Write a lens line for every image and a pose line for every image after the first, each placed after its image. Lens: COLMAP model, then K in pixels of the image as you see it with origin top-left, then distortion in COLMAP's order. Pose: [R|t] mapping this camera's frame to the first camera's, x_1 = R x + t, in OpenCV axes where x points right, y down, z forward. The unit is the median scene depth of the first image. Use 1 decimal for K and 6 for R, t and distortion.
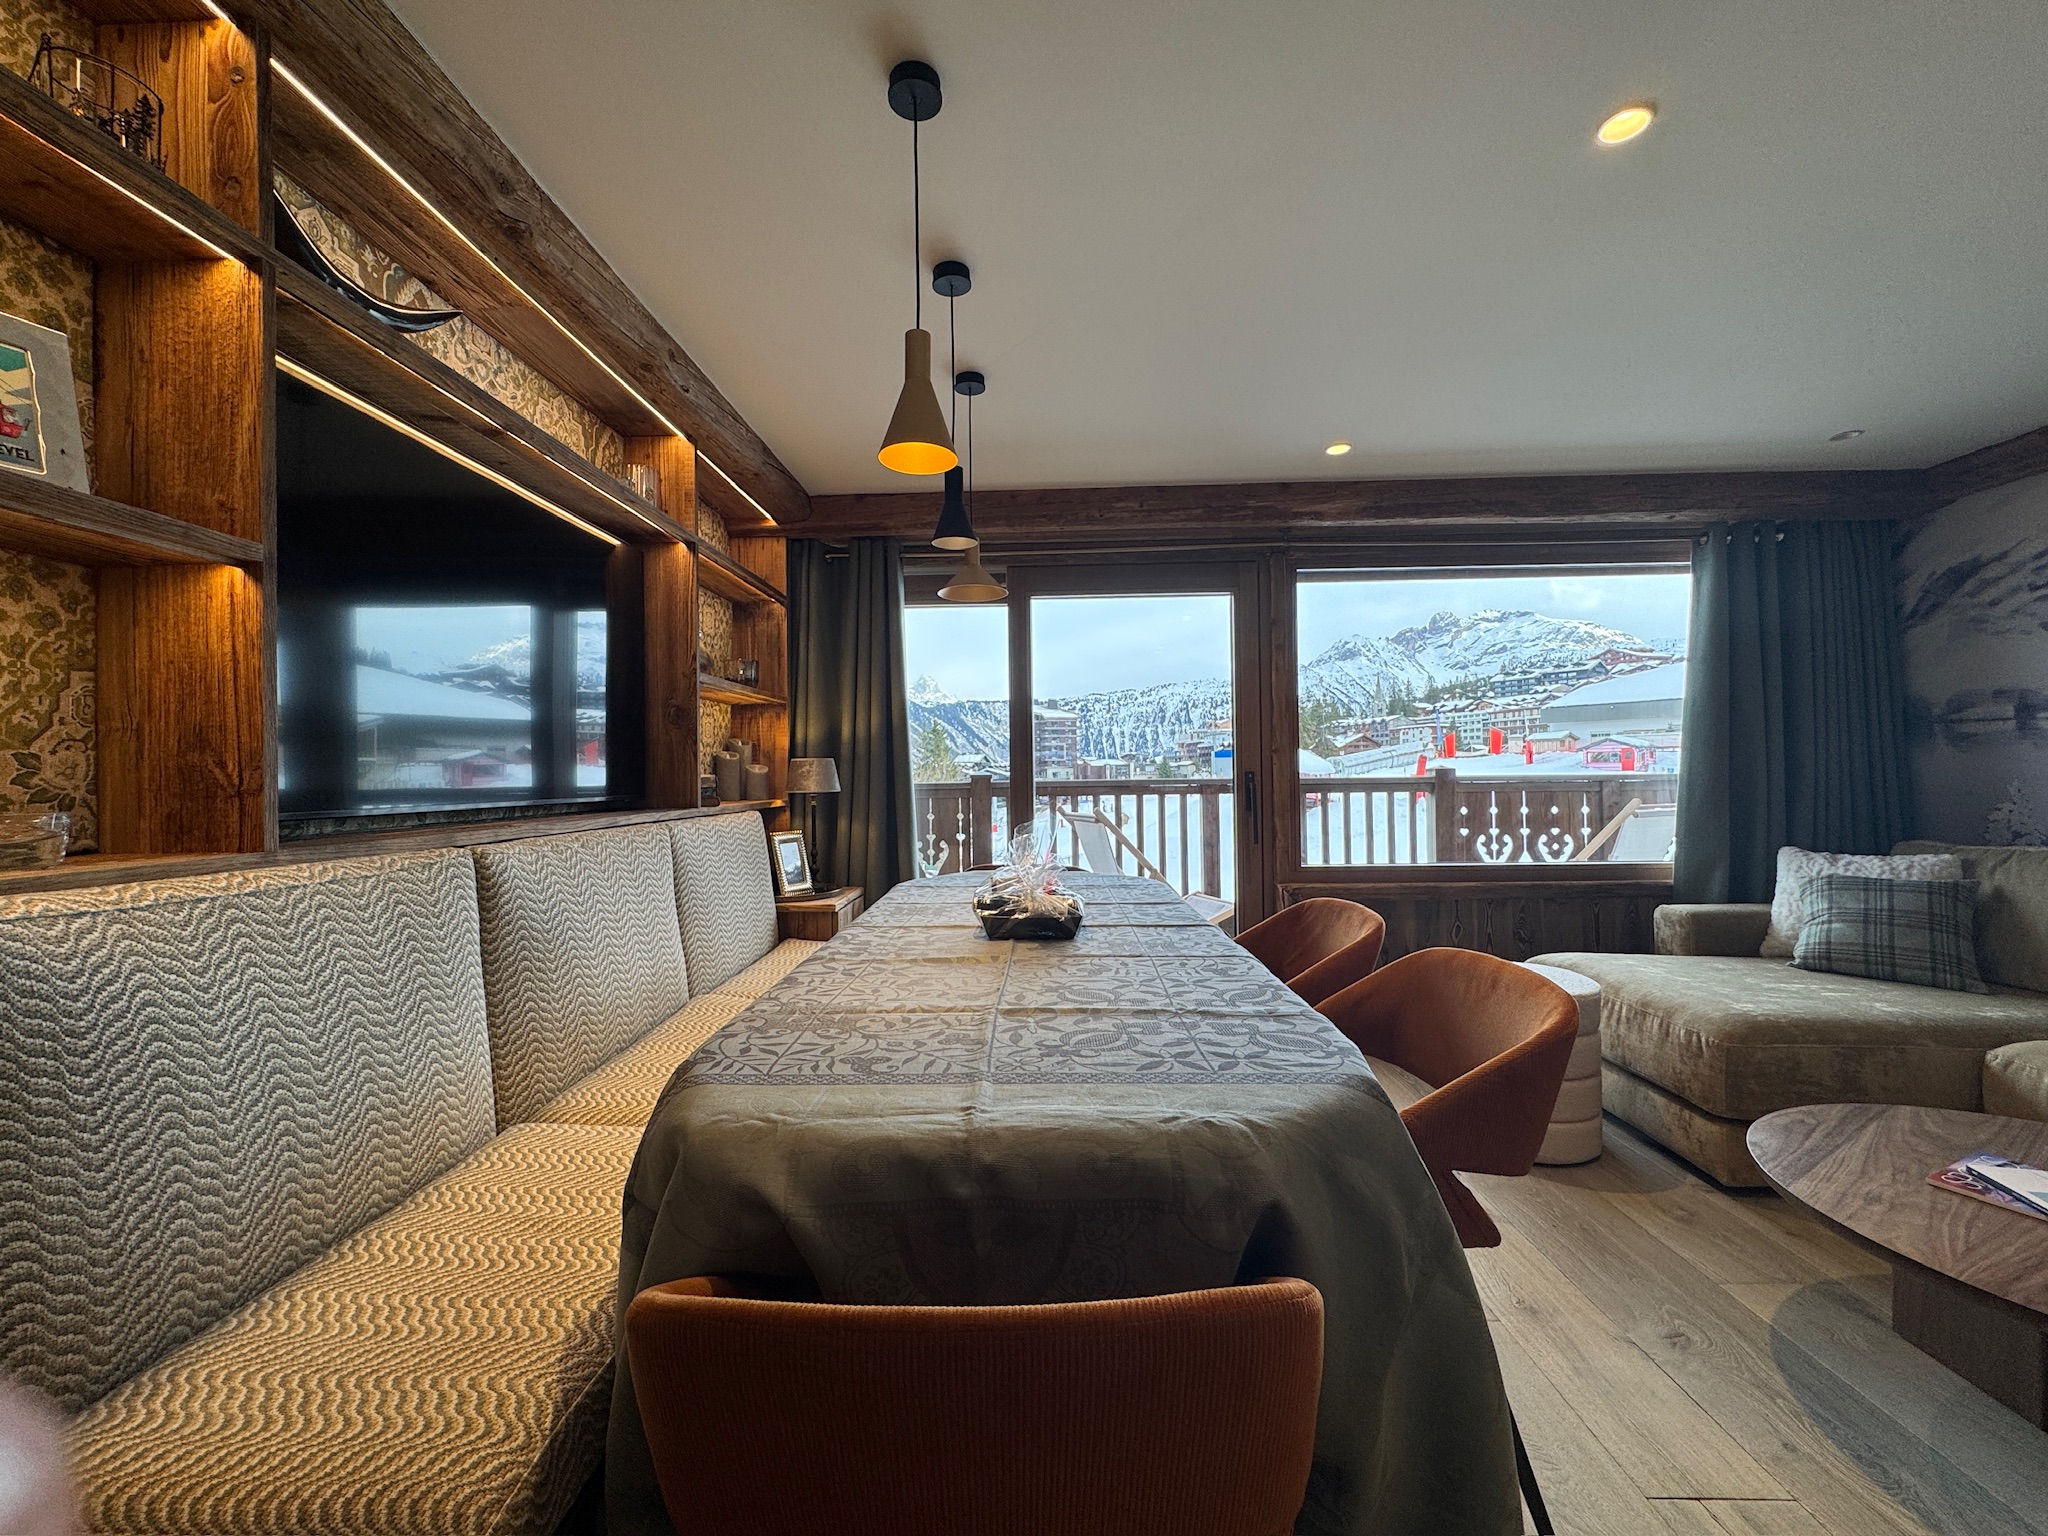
lens RADIAL K [[818.3, 0, 1016.0], [0, 818.3, 766.6], [0, 0, 1]] dist [-0.001915, -0.000410]
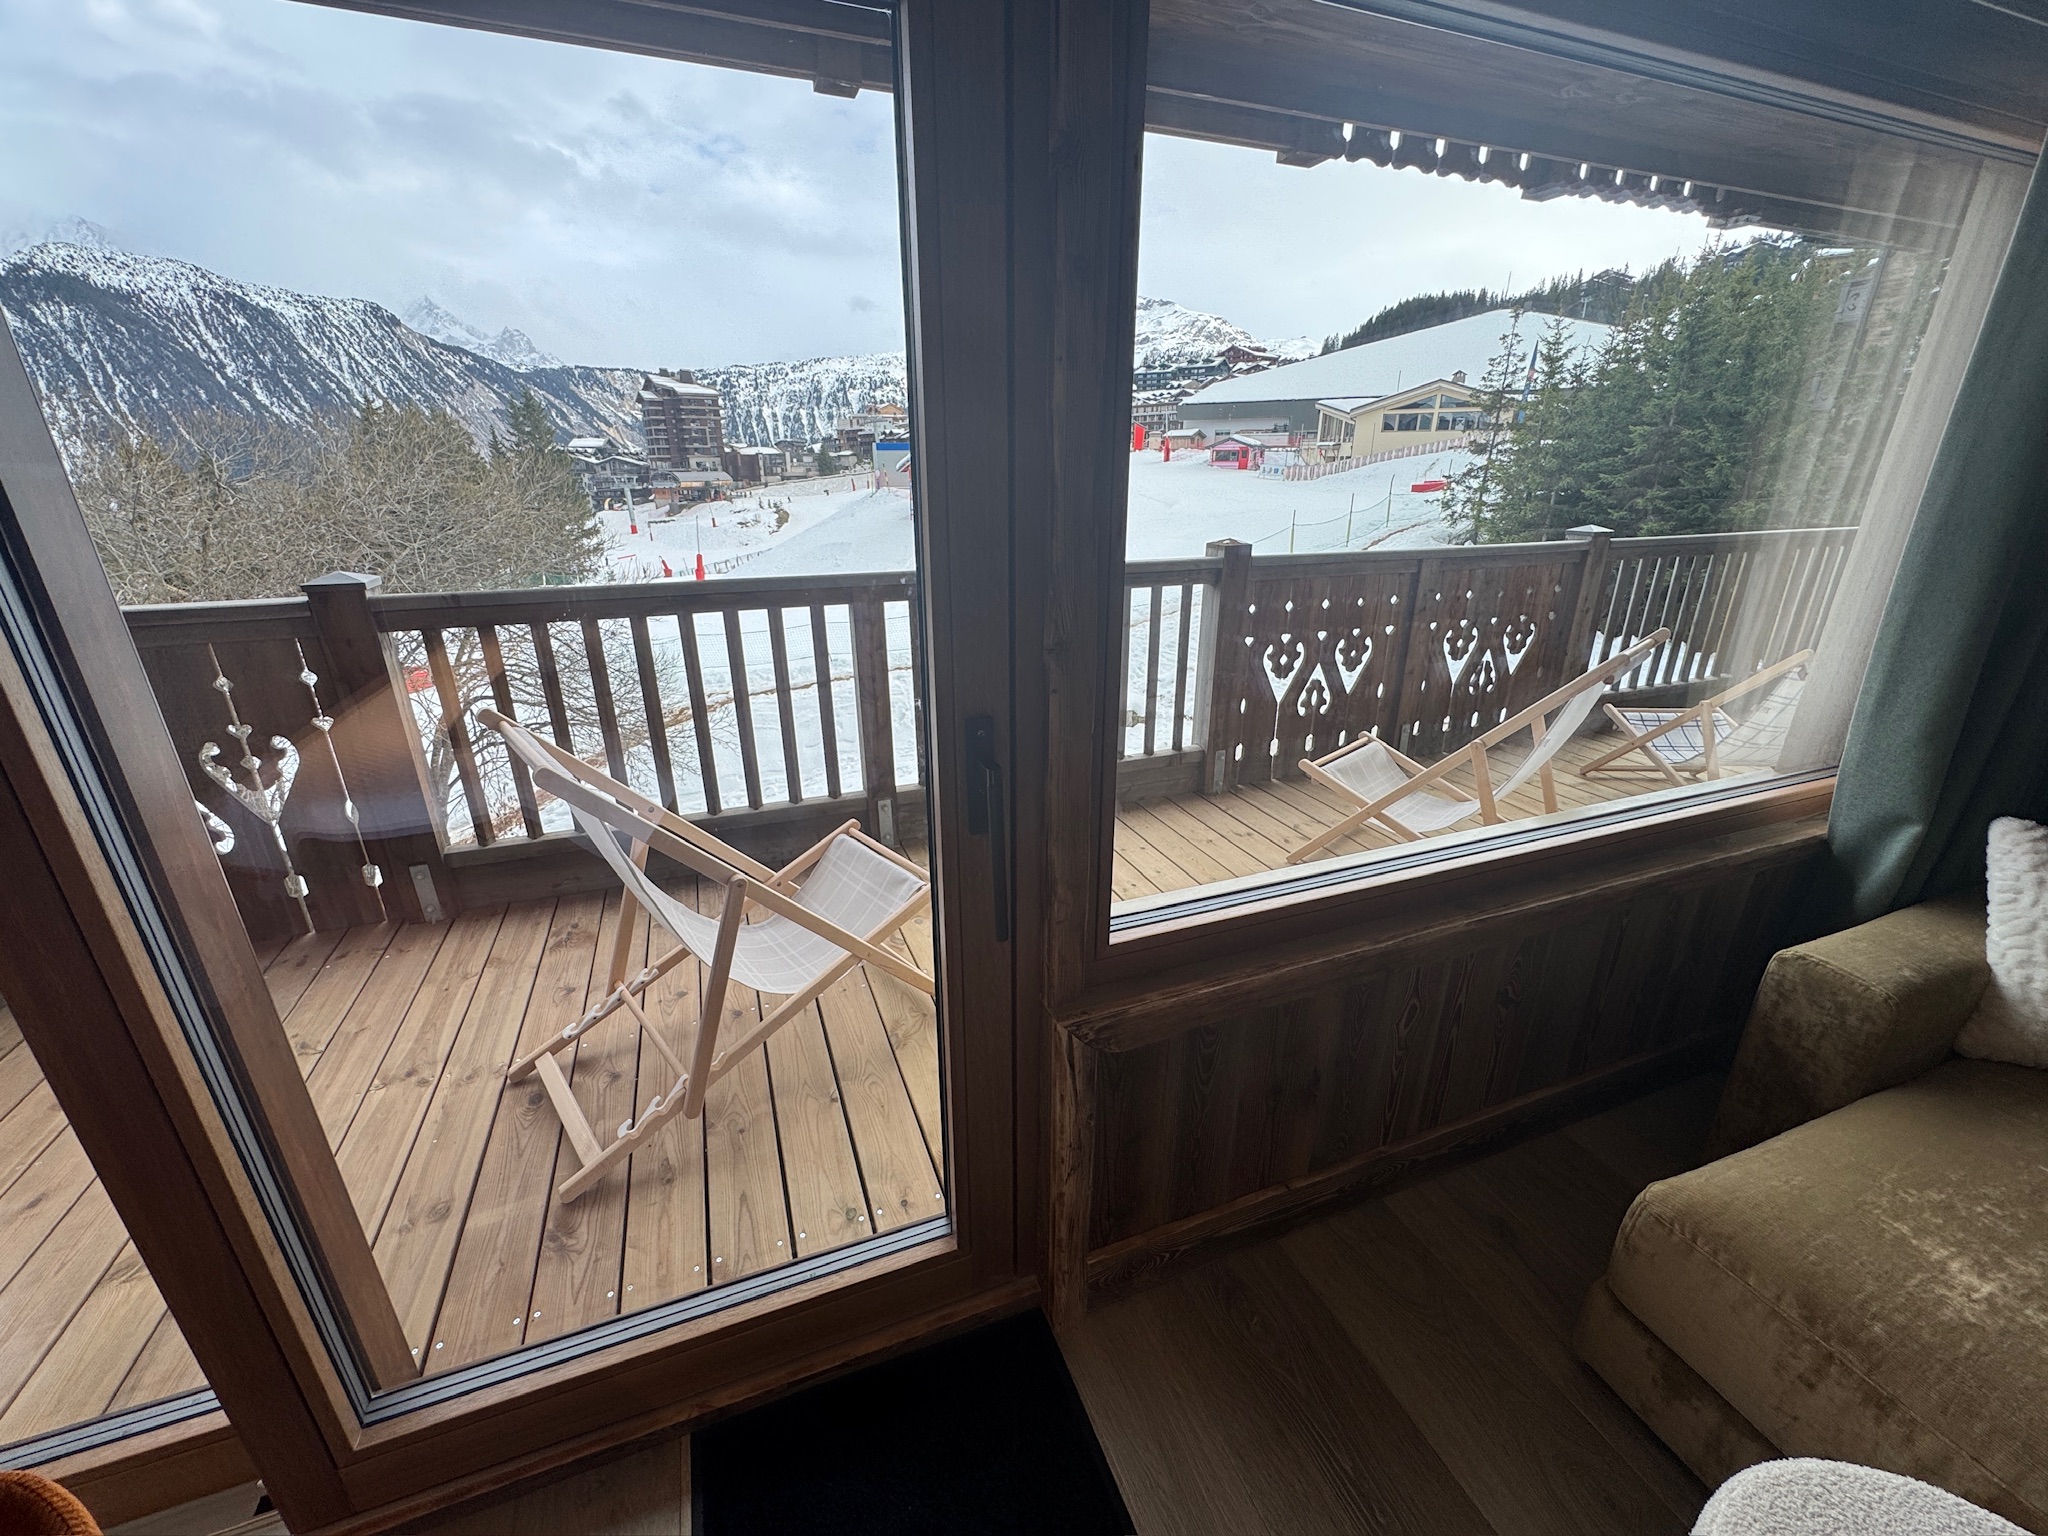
lens RADIAL K [[818.3, 0, 1012.7], [0, 818.3, 758.4], [0, 0, 1]] dist [-0.001915, -0.000410]
pose [[0.923707, -0.118645, 0.364264, 0.207182], [-0.014976, 0.938926, 0.343794, -0.098124], [-0.382806, -0.323020, 0.865516, 0.823638]]
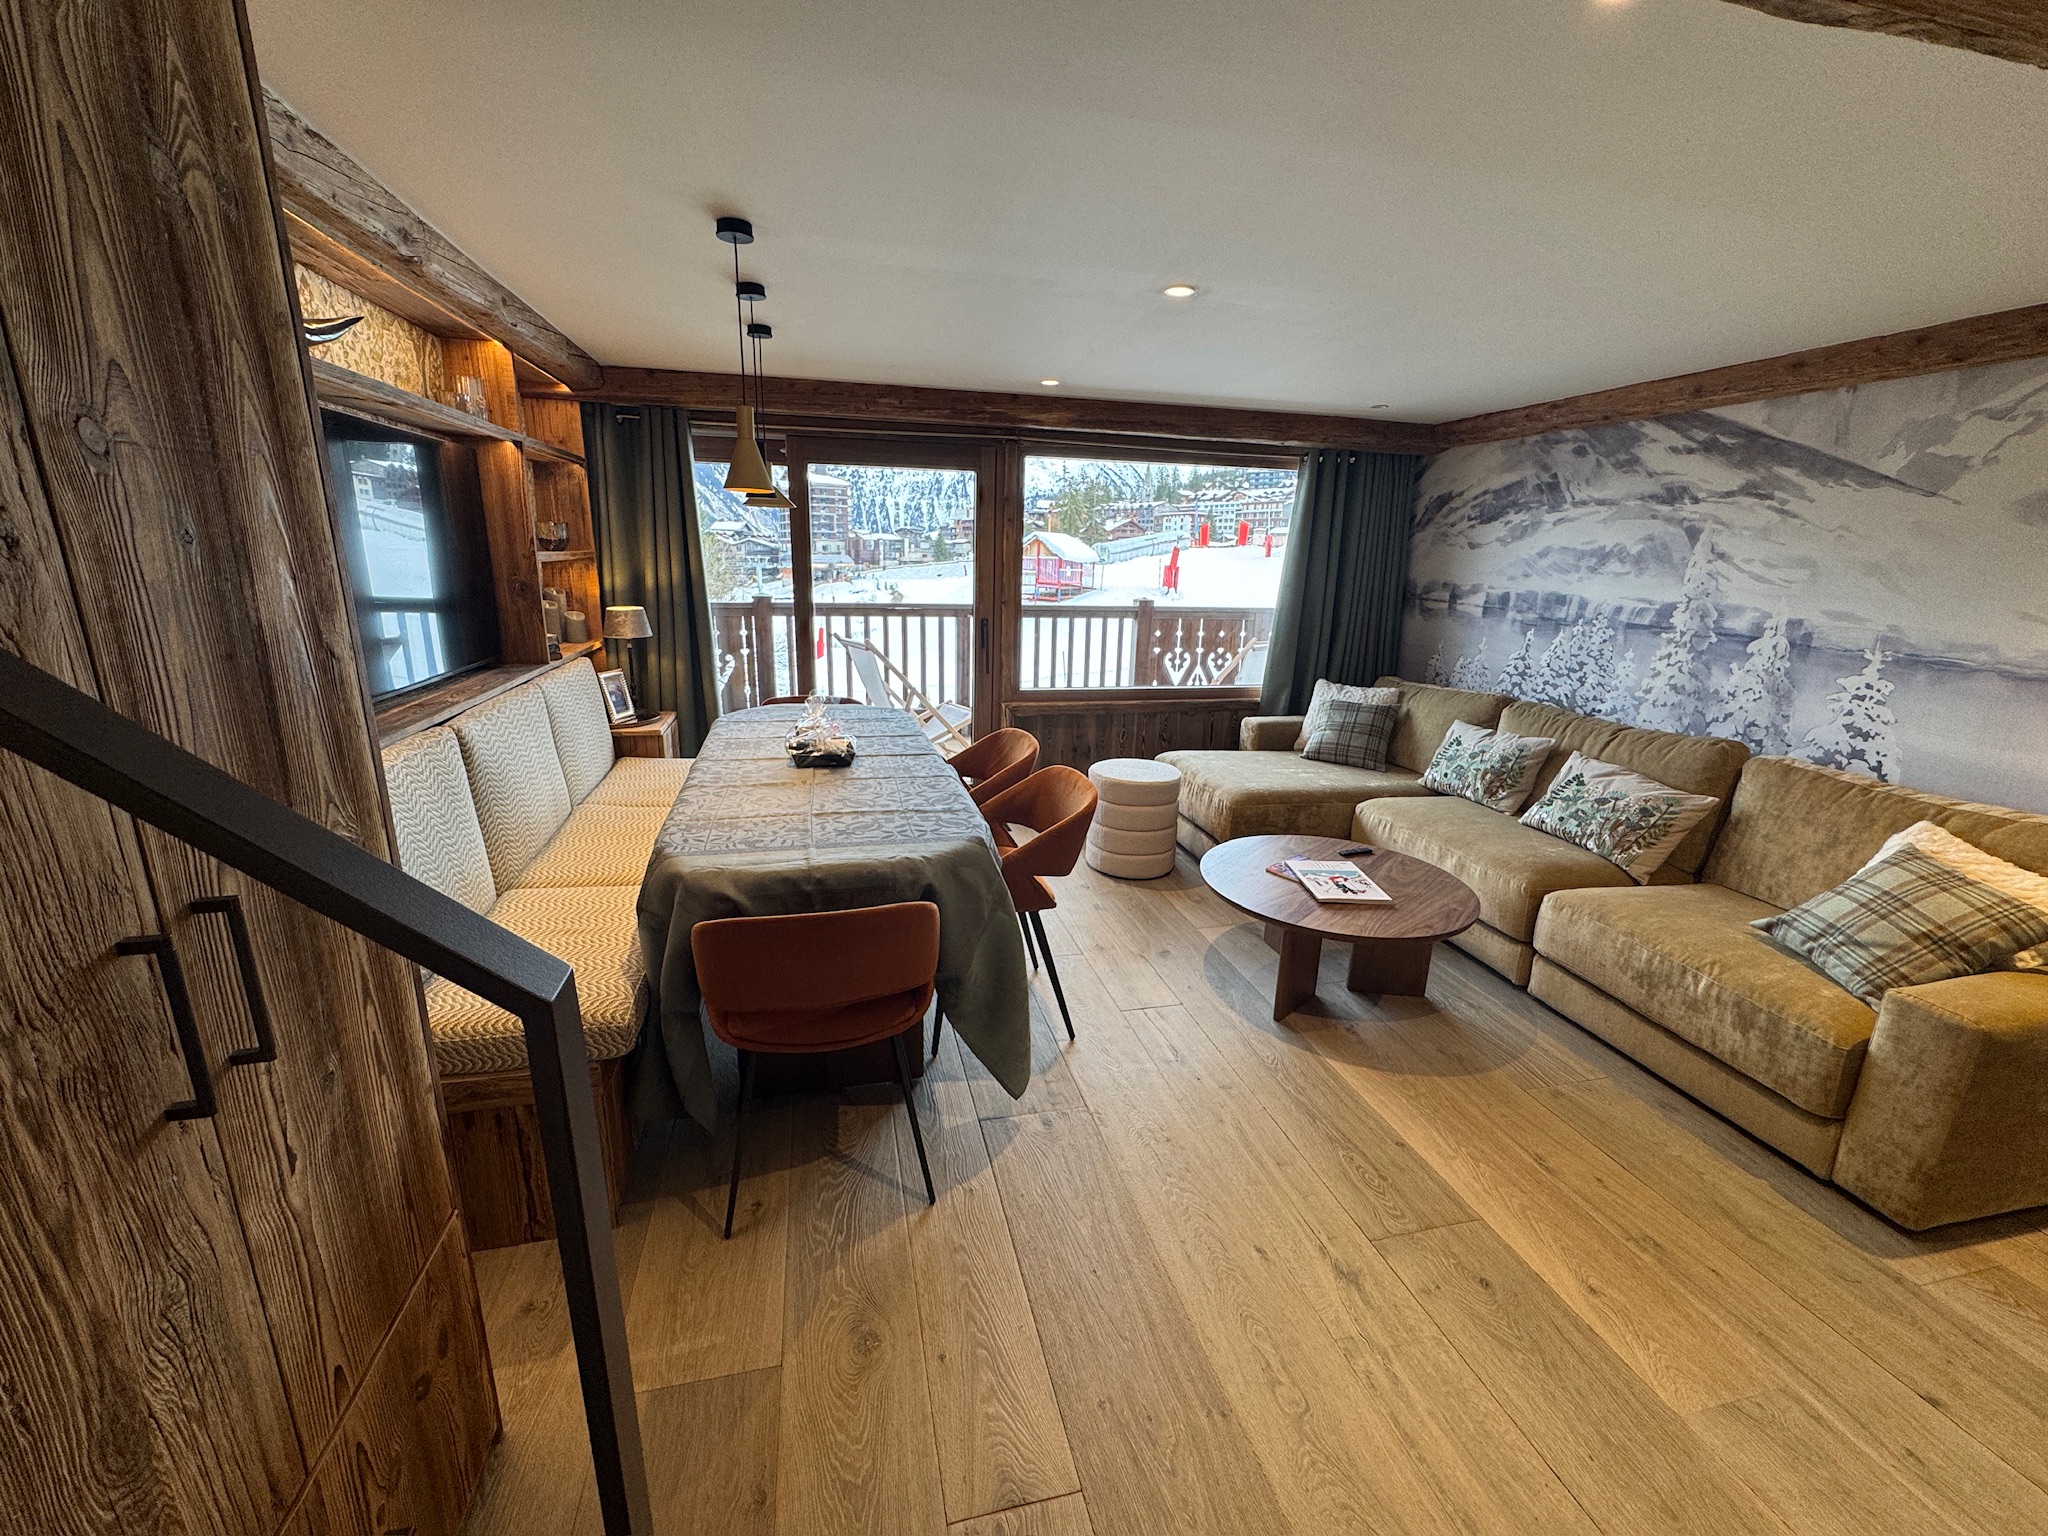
lens RADIAL K [[818.3, 0, 1013.4], [0, 818.3, 778.1], [0, 0, 1]] dist [-0.001915, -0.000410]
pose [[0.964096, -0.034199, 0.263341, -0.024792], [-0.040327, 0.961316, 0.272481, -0.119464], [-0.262472, -0.273317, 0.925422, -0.323022]]
